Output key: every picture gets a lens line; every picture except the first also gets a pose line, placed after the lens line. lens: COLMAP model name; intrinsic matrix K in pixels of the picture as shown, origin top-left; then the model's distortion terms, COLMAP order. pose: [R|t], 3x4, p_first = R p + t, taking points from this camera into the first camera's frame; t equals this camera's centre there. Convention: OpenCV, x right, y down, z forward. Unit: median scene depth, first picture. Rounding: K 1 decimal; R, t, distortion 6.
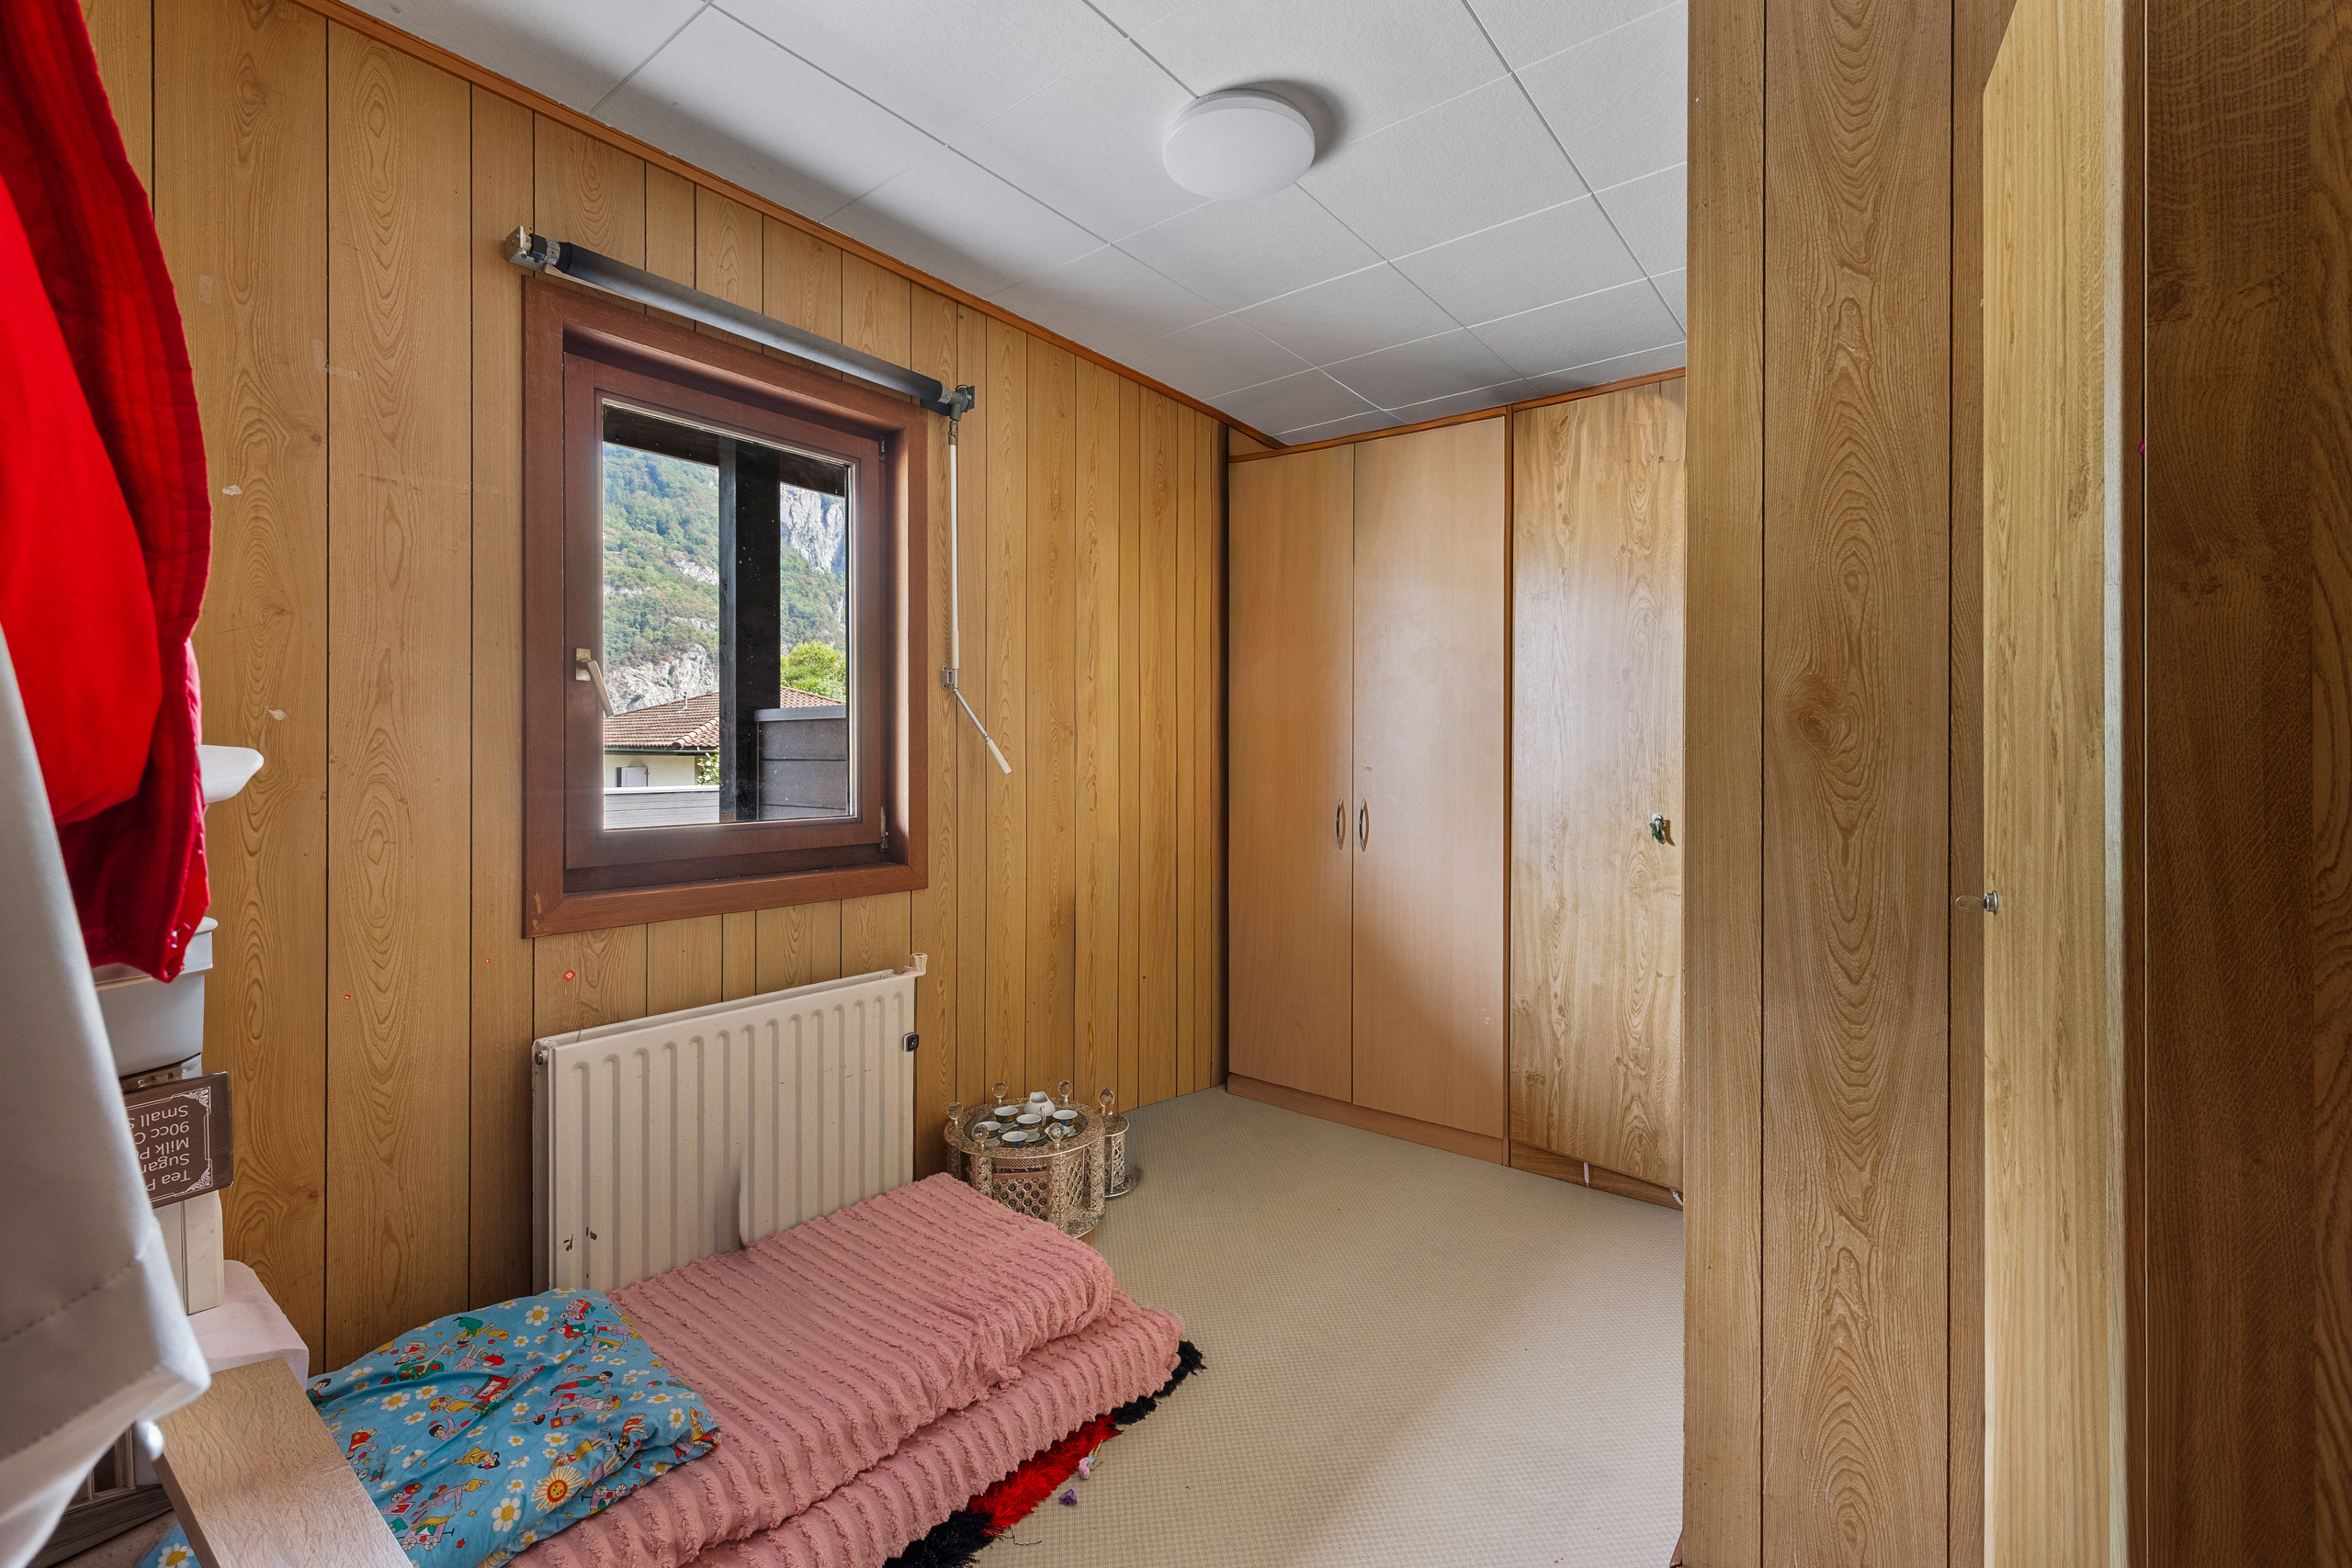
lens RADIAL K [[1010.6, 0, 1165.7], [0, 1010.6, 767.3], [0, 0, 1]] dist [0.000456, -0.000194]
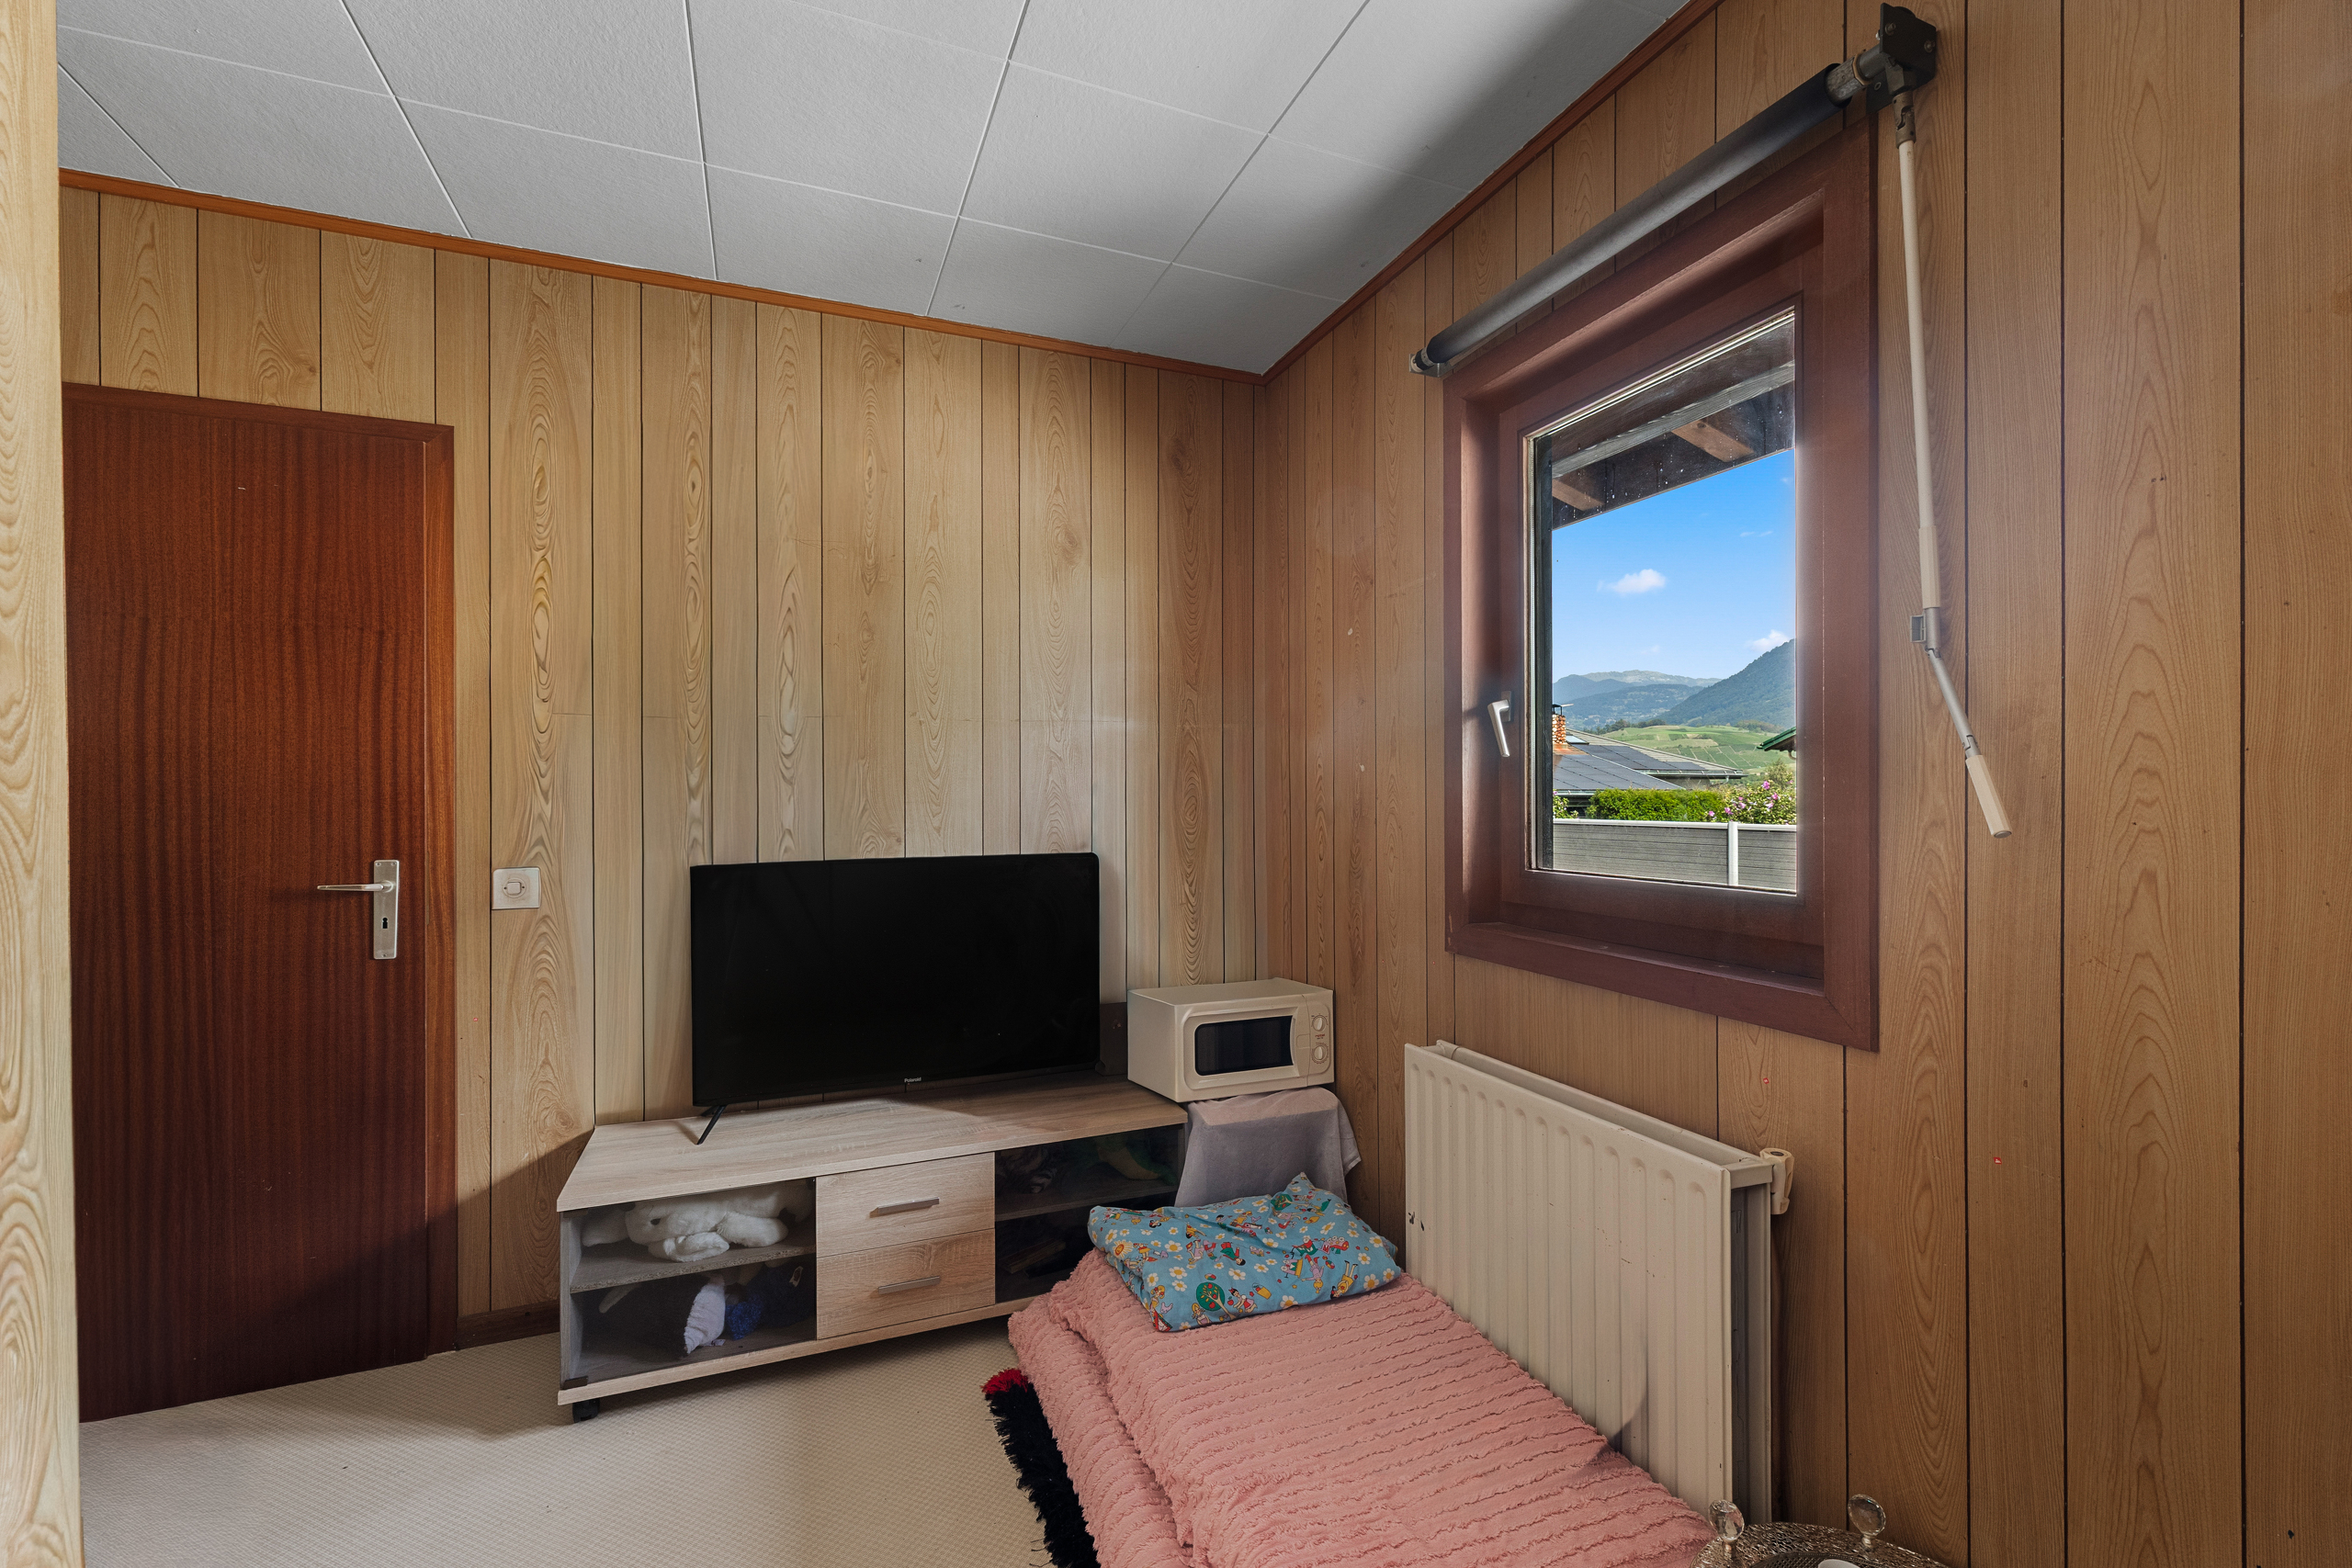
lens RADIAL K [[1010.6, 0, 1179.3], [0, 1010.6, 794.7], [0, 0, 1]] dist [0.000456, -0.000194]
pose [[-0.516477, 0.007455, -0.856269, 0.465841], [0.005589, 0.999970, 0.005335, -0.016568], [0.856283, -0.002030, -0.516503, 1.210466]]
